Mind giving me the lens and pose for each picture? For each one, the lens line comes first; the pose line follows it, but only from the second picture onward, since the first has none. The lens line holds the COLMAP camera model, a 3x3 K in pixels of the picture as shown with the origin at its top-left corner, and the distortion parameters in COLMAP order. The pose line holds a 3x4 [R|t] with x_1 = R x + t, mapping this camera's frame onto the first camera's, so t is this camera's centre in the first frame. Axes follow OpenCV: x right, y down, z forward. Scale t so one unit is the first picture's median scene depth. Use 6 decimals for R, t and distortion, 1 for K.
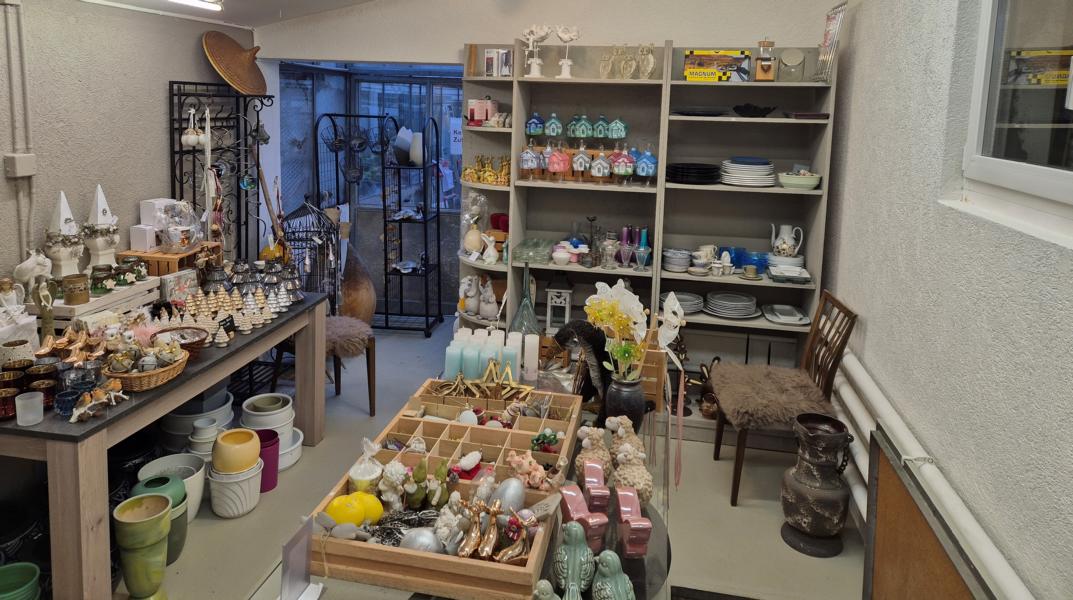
lens RADIAL K [[716.4, 0, 535.0], [0, 716.4, 299.3], [0, 0, 1]] dist [-0.008034, -0.000873]
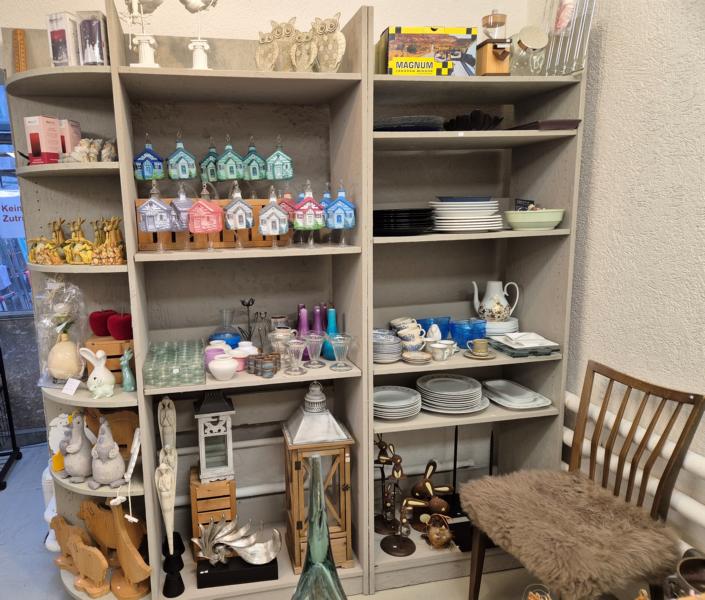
lens RADIAL K [[546.5, 0, 302.1], [0, 546.5, 327.2], [0, 0, 1]] dist [0.061765, -0.031204]
pose [[0.925281, -0.132192, 0.355500, -0.067825], [0.151373, 0.988120, -0.026558, -0.071720], [-0.347766, 0.078387, 0.934299, 0.526511]]
